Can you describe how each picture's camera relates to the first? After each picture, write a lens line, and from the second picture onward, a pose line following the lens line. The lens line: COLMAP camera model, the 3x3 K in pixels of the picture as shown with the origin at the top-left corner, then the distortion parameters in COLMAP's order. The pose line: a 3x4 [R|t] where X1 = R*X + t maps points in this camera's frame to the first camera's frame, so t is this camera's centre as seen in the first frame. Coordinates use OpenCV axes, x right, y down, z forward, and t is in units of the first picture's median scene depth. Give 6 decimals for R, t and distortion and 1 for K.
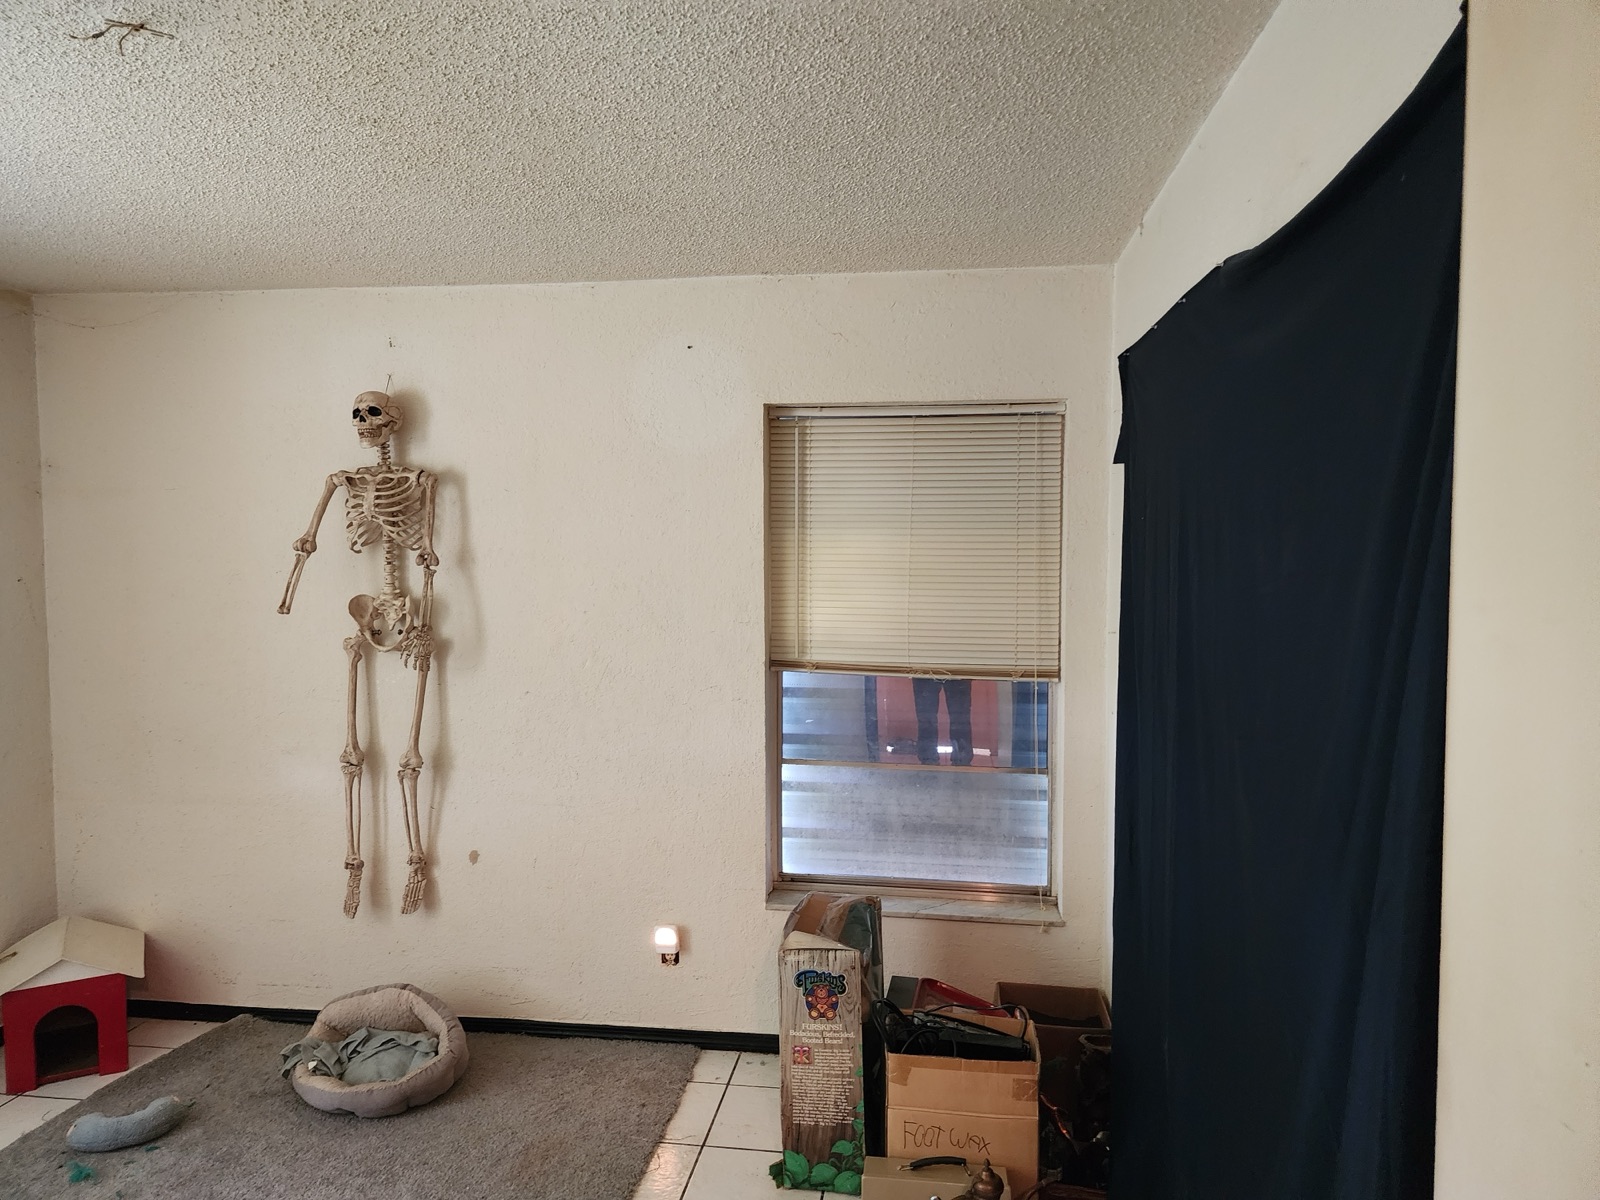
lens RADIAL K [[1062.8, 0, 800.0], [0, 1062.8, 600.0], [0, 0, 1]] dist [-0.002125, -0.003827]
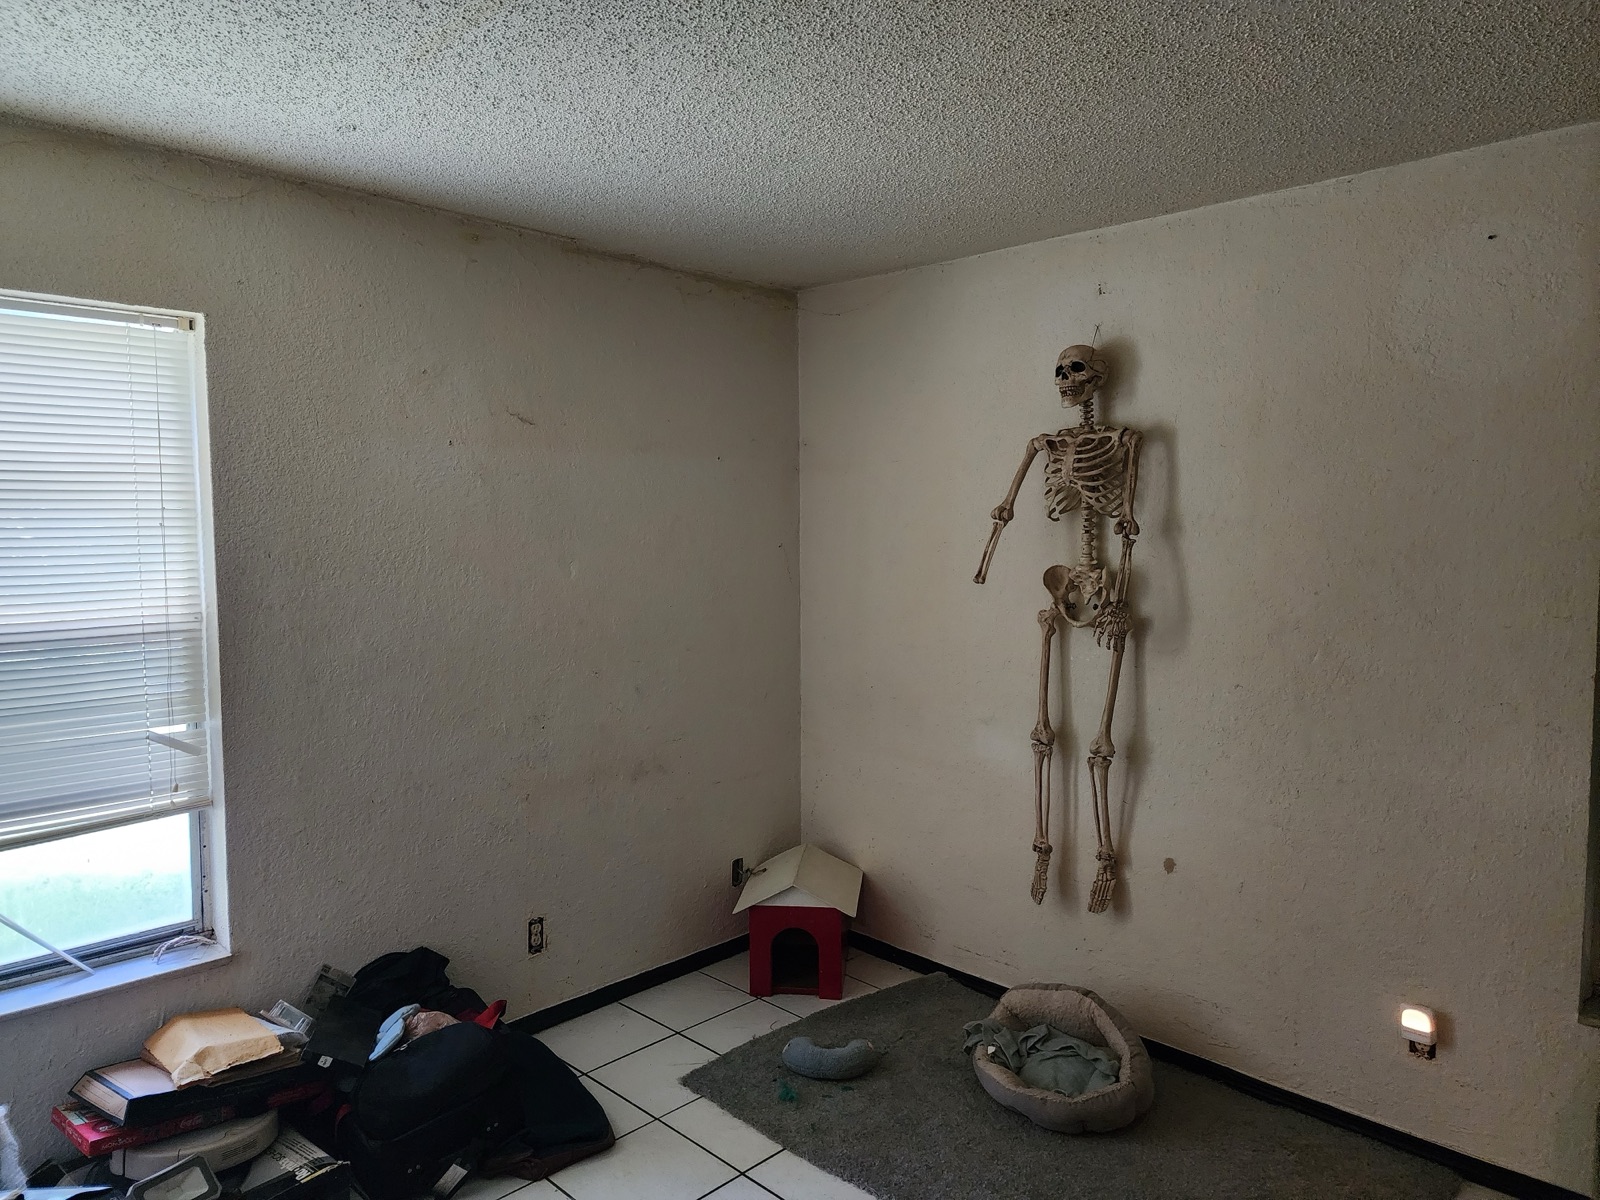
lens RADIAL K [[1075.6, 0, 800.0], [0, 1075.6, 600.0], [0, 0, 1]] dist [0.080069, -0.076764]
pose [[0.789687, 0.042558, -0.612032, -0.005871], [-0.024574, 0.998985, 0.037758, -0.004845], [0.613017, -0.014776, 0.789931, 0.104775]]
